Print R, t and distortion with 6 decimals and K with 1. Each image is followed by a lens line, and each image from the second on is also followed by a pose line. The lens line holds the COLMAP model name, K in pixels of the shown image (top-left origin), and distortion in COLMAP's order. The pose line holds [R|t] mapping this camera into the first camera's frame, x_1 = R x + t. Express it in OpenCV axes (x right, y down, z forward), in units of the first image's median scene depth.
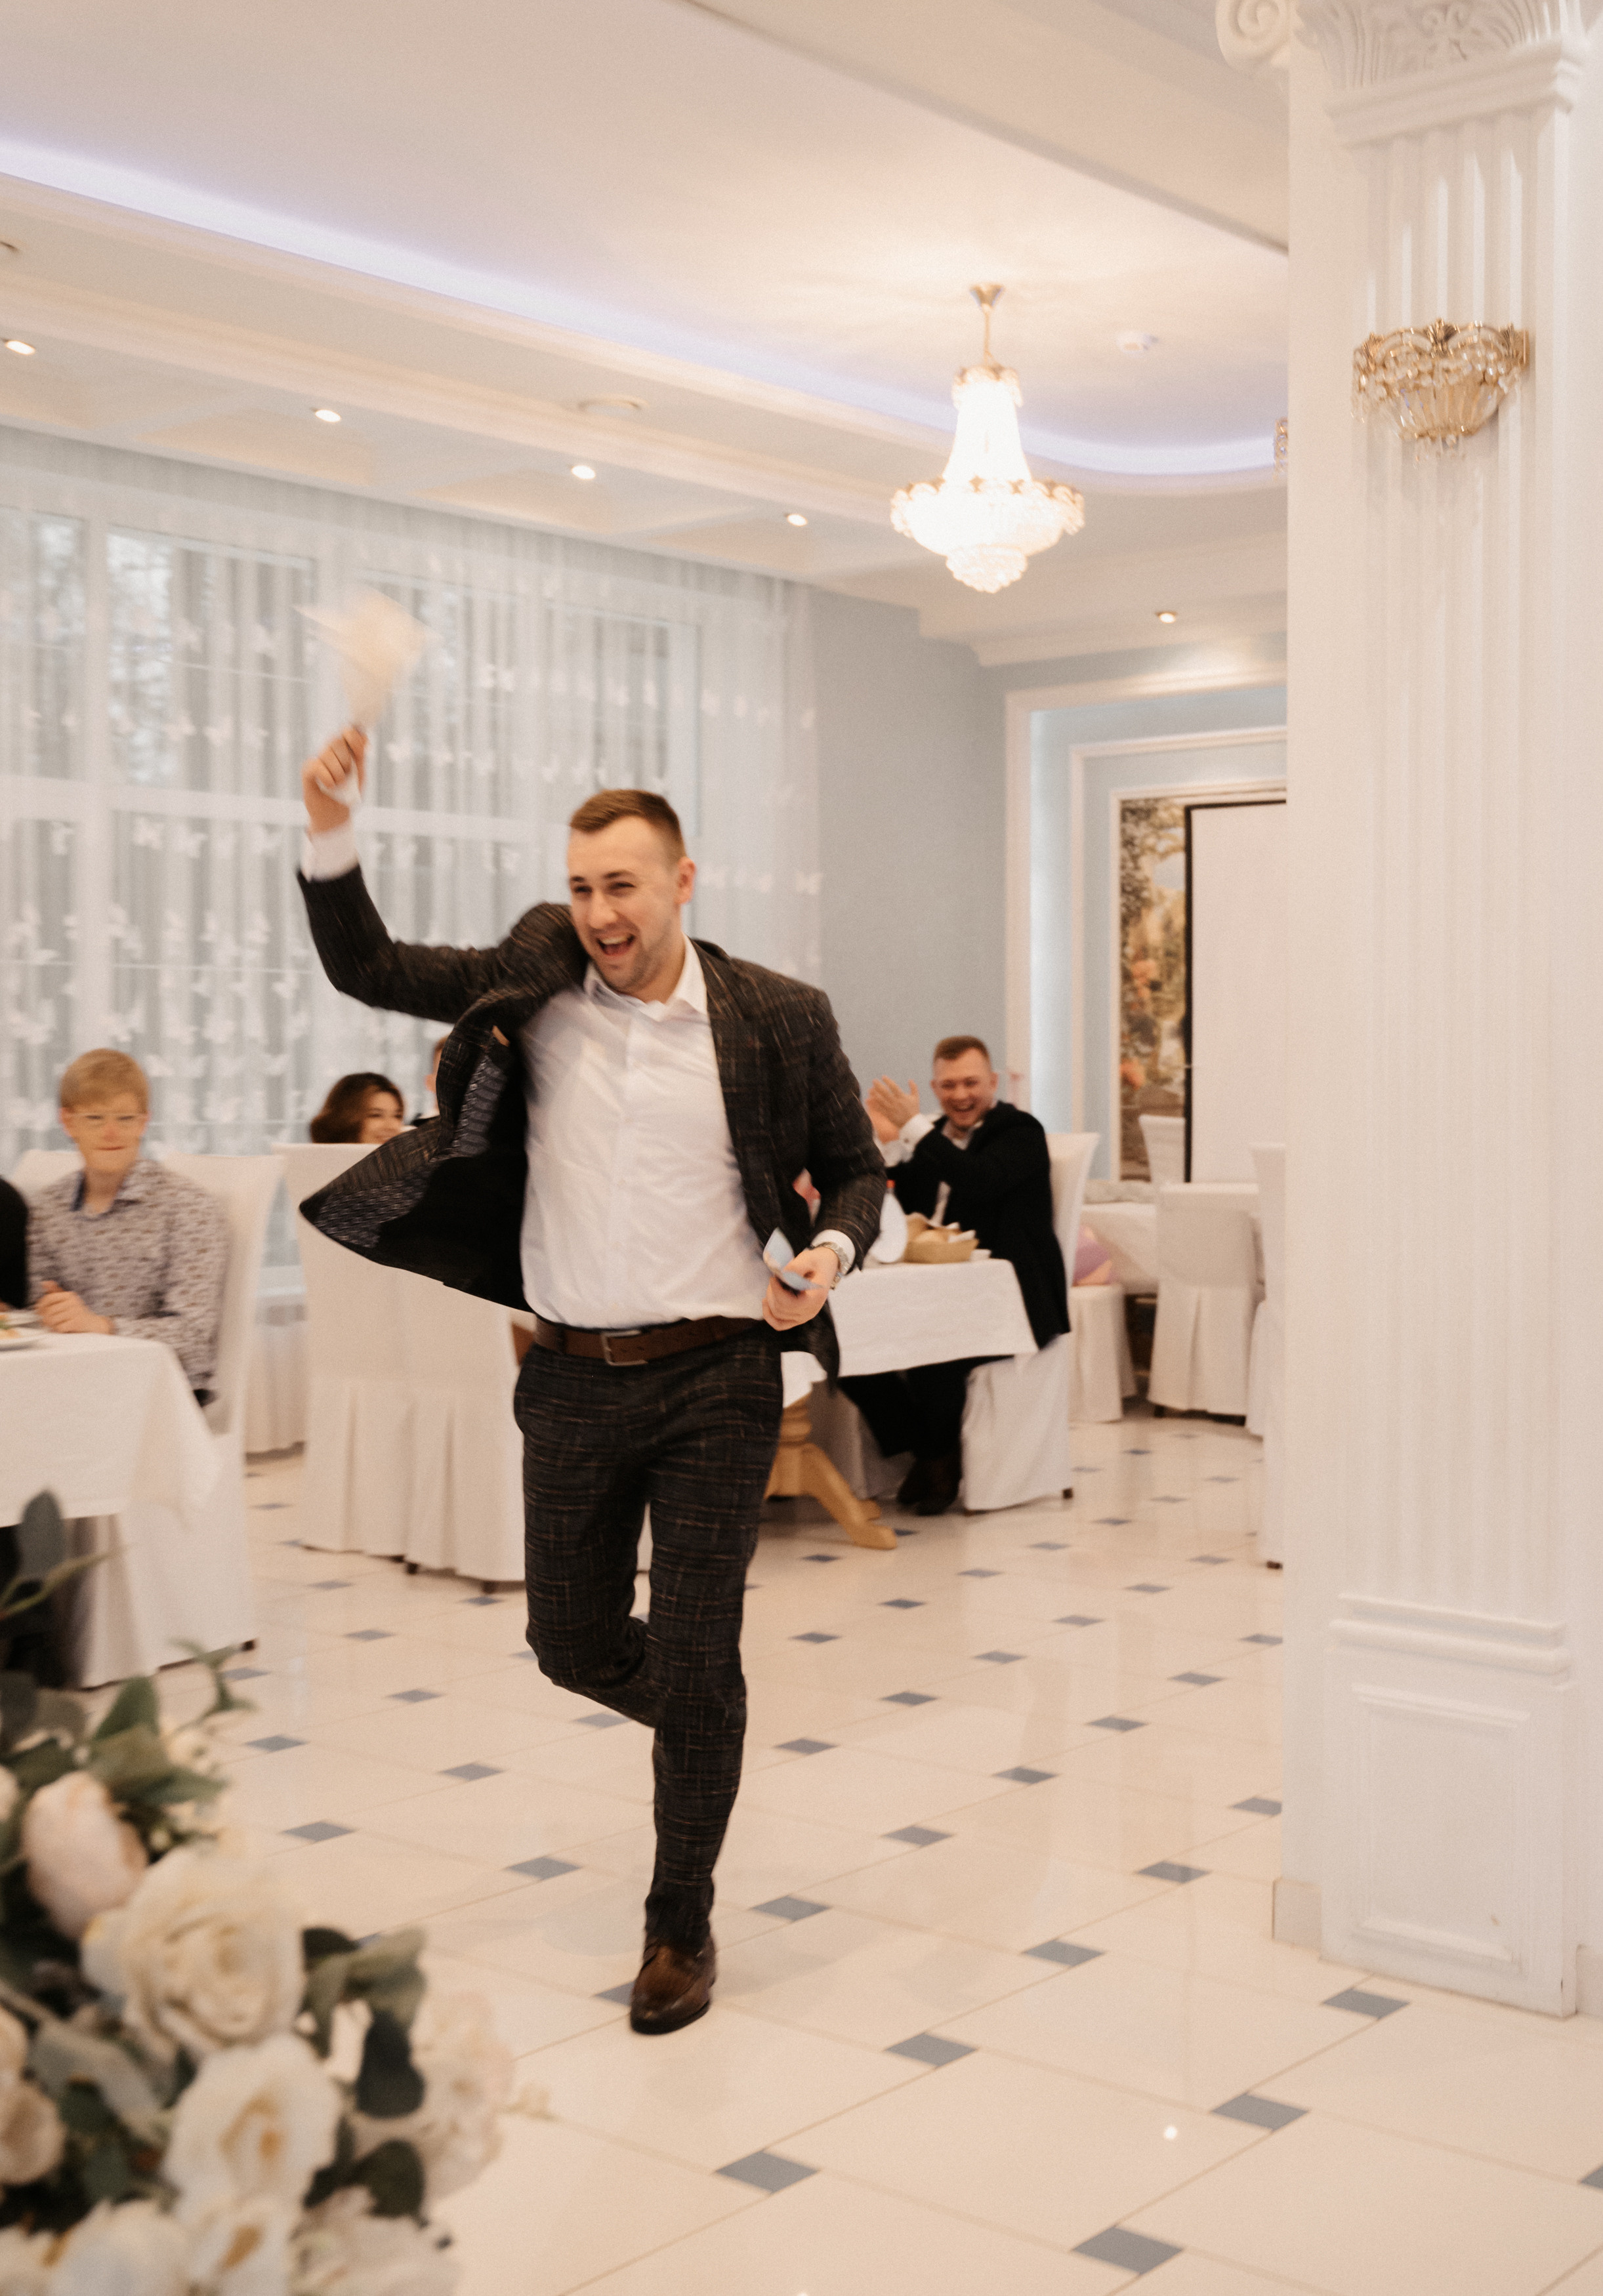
lens RADIAL K [[2803.9, 0, 734.6], [0, 2803.9, 1082.1], [0, 0, 1]] dist [0.021240, -0.042453]
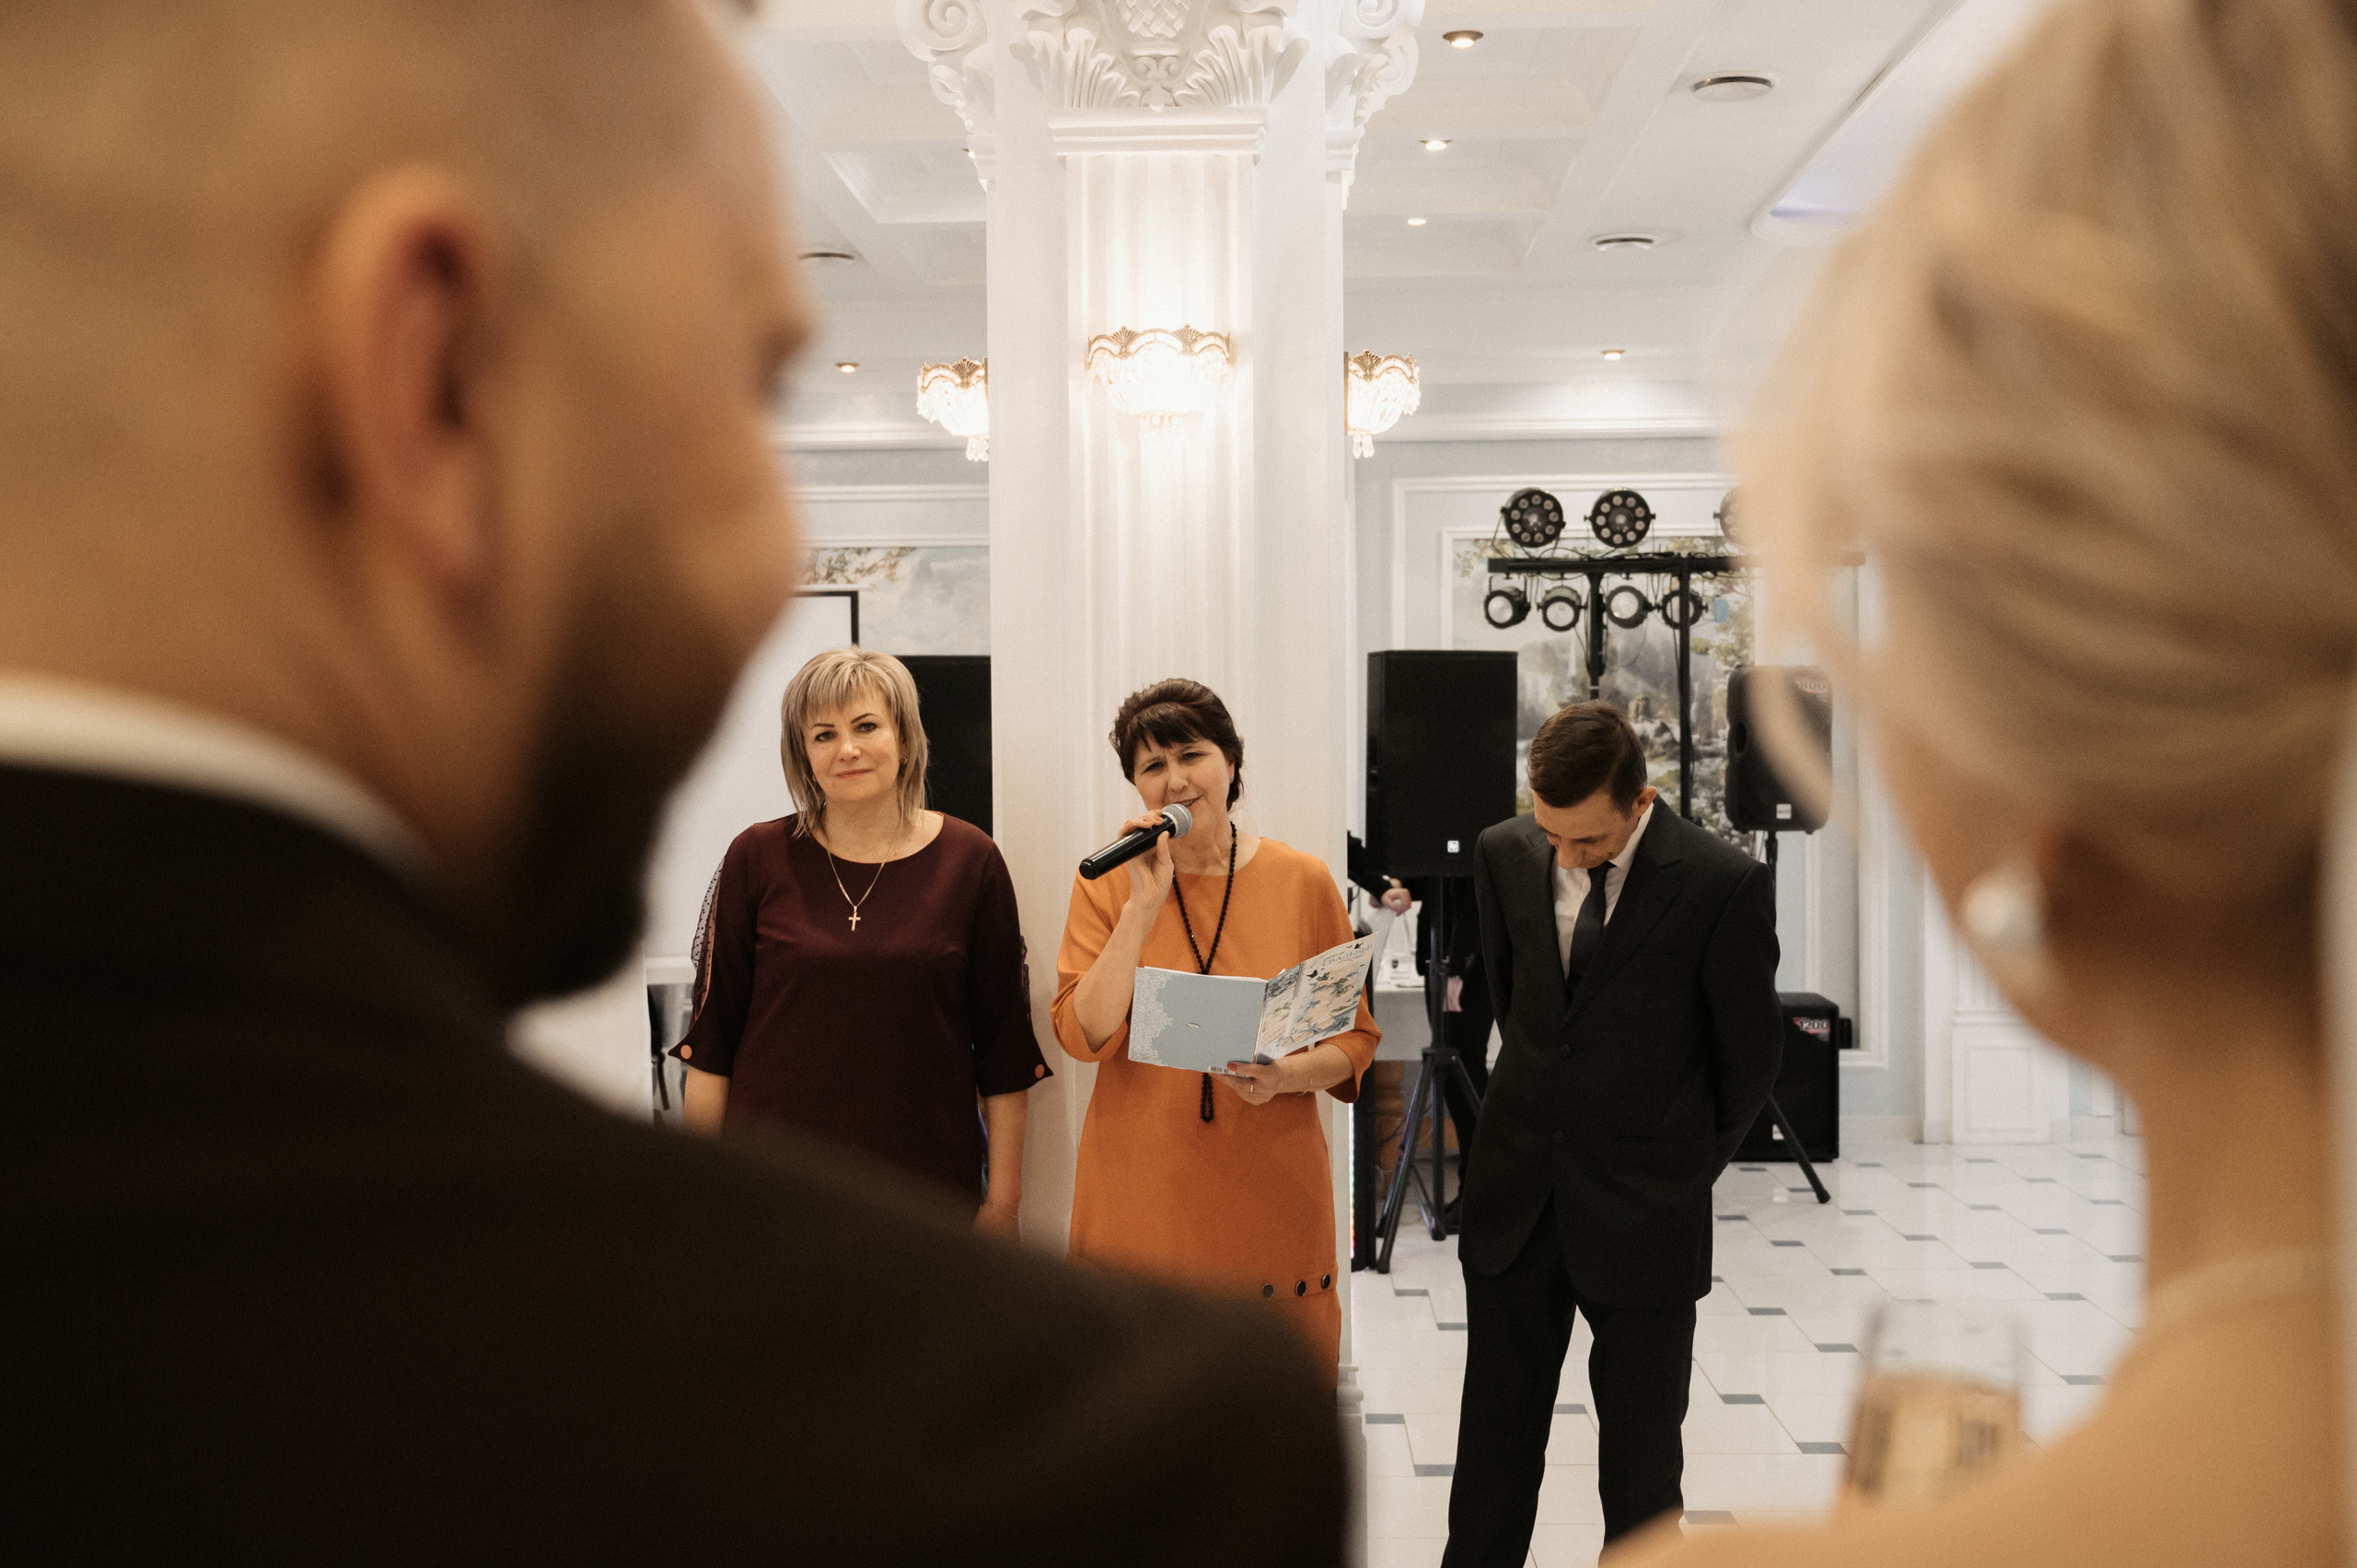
lens RADIAL K [[2669.1, 0, 1178.5], [0, 2669.1, 784.0], [0, 0, 1]] dist [0.014593, 0.003369]
pose [[0.770710, -0.018428, 0.636920, -0.220156], [0.014727, 0.999830, 0.011107, -0.038816], [-0.637016, 0.000820, 0.770850, 0.051476]]
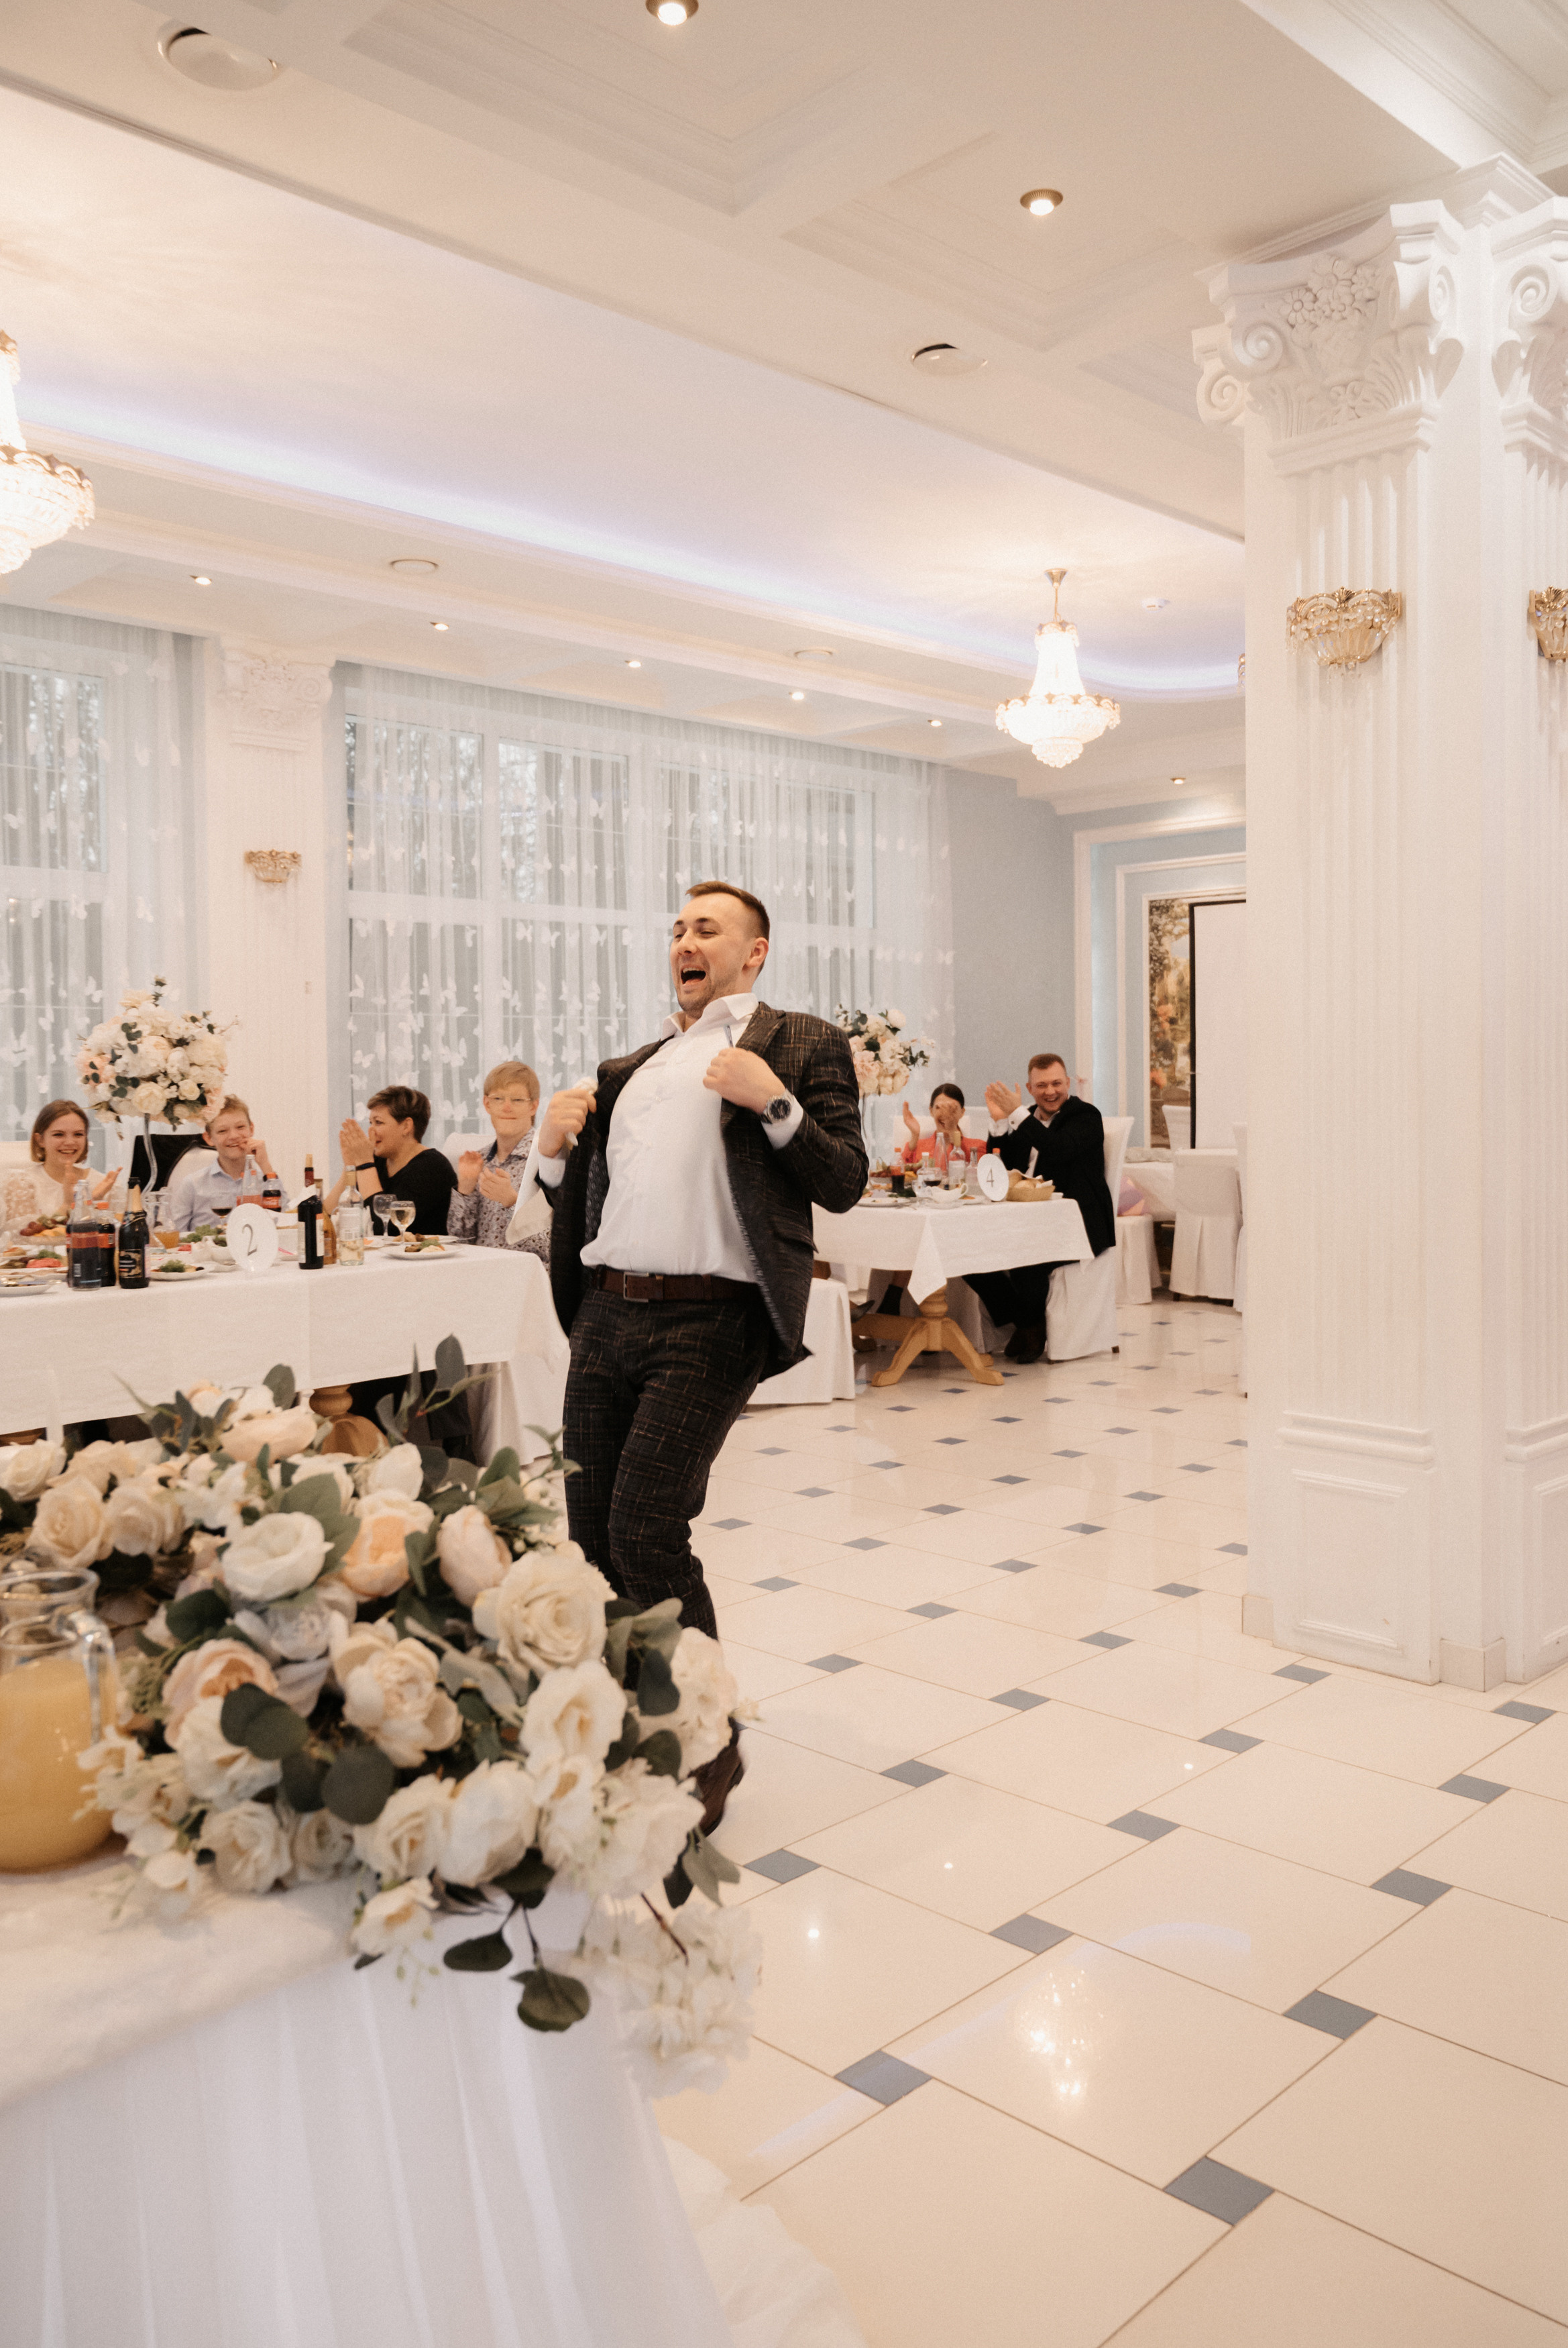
lens RADIAL K [[1809.0, 0, 782.6], [0, 1809.0, 1103.7], [0, 0, 1]] dist [-0.003675, -0.001245]
pose [[0.997712, -0.008900, -0.067013, 0.003466], [0.009509, 0.999916, 0.008772, 0.000363], [0.066929, -0.009389, 0.997714, -0.006807]]
